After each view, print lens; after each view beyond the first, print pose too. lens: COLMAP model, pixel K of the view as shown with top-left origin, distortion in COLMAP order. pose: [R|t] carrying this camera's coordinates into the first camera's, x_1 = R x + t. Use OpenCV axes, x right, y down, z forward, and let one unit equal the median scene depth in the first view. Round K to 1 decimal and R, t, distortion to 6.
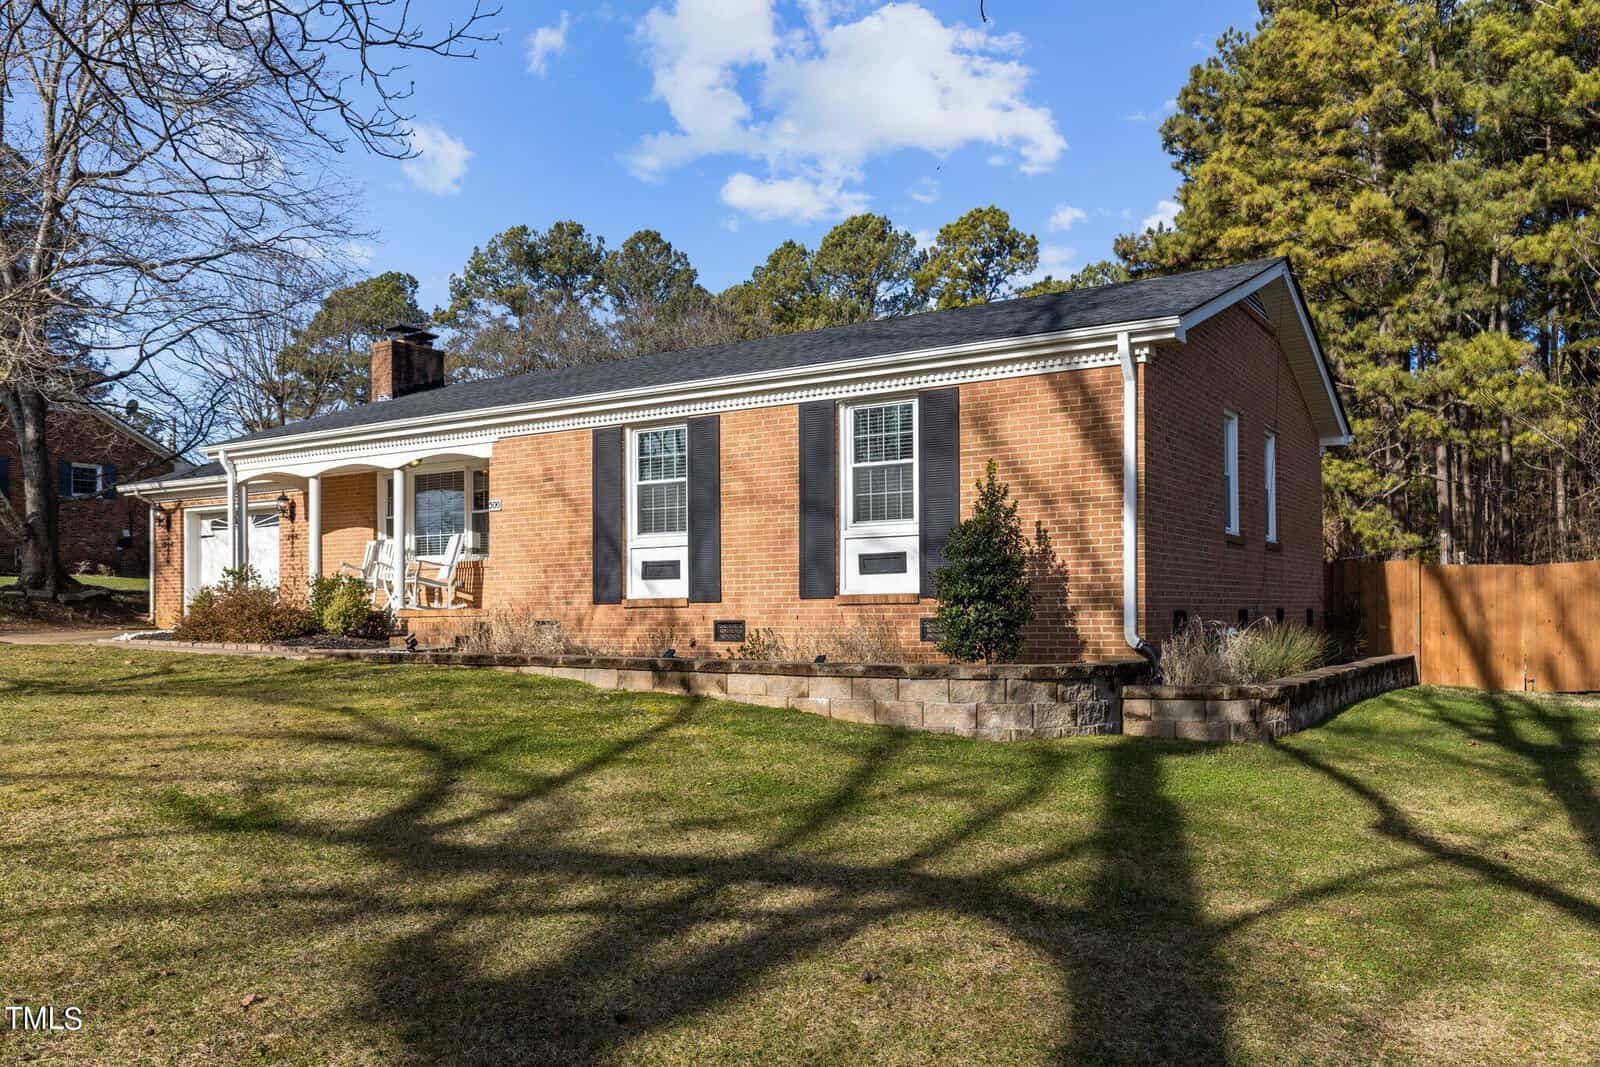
lens RADIAL K [[1212.9, 0, 798.3], [0, 1212.9, 610.4], [0, 0, 1]] dist [-0.003361, 0.004772]
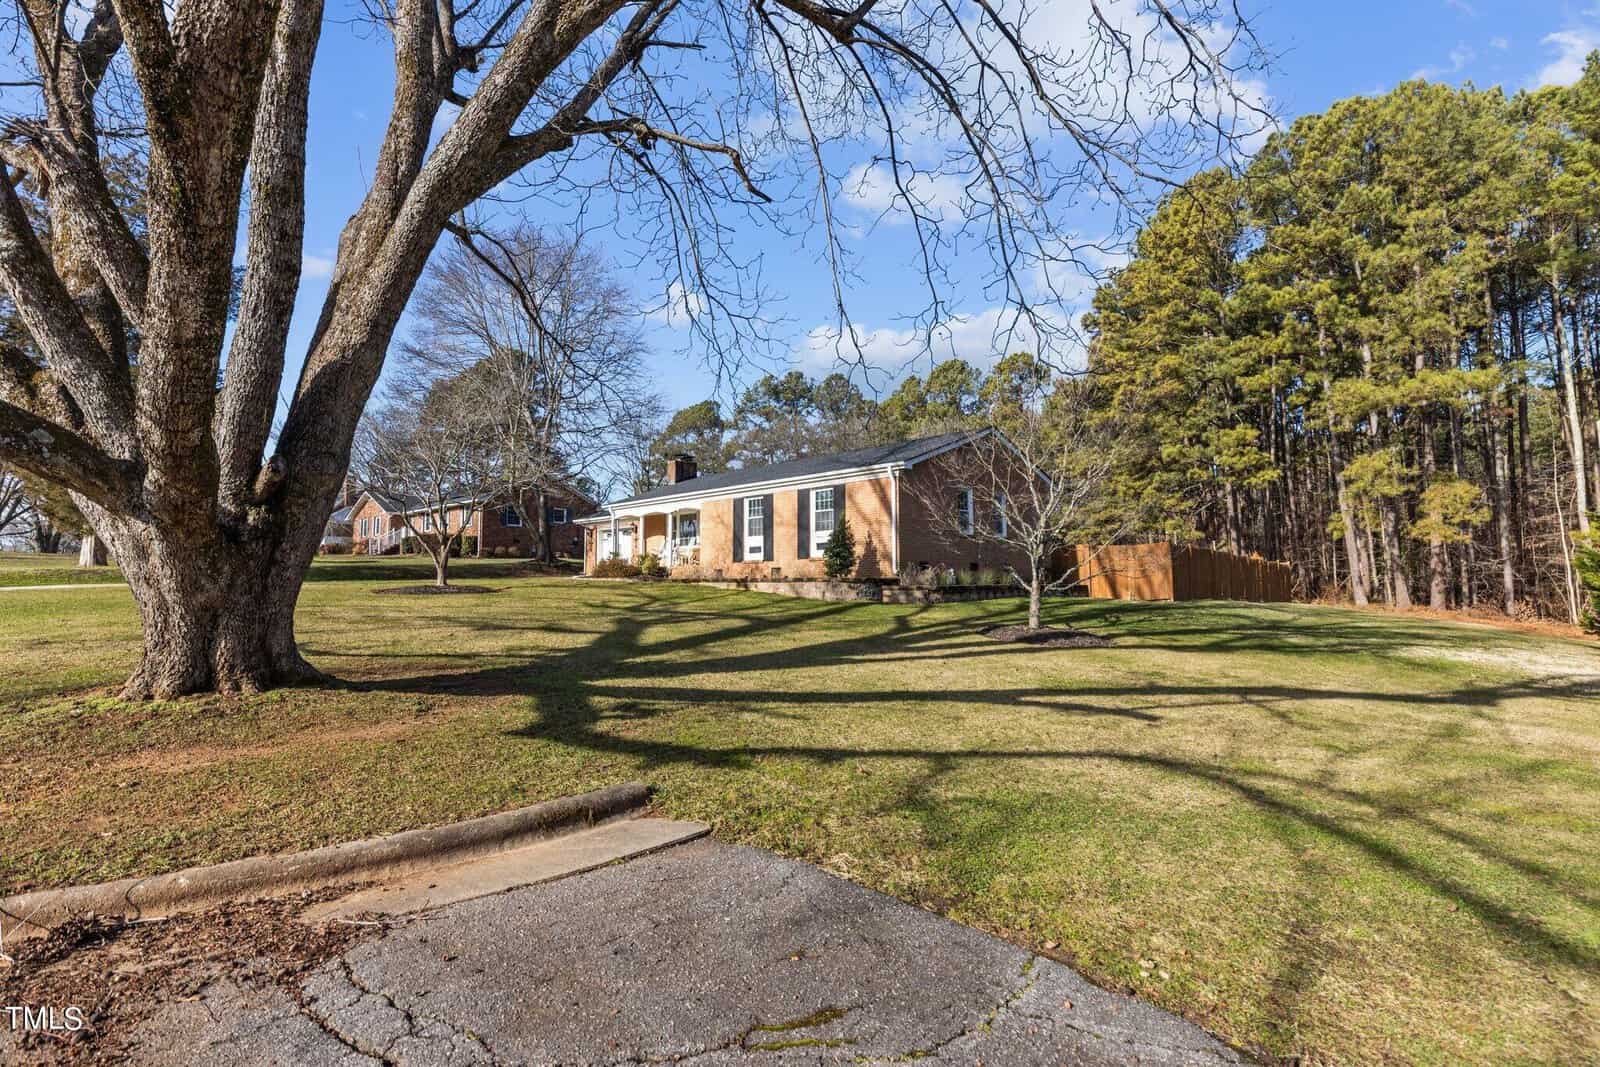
lens RADIAL K [[719.0, 0, 800.0], [0, 719.0, 533.5], [0, 0, 1]] dist [-0.001248, -0.000026]
pose [[0.979520, -0.012461, -0.200963, 0.254632], [-0.001092, 0.997740, -0.067191, 0.031868], [0.201346, 0.066034, 0.977292, -0.461827]]
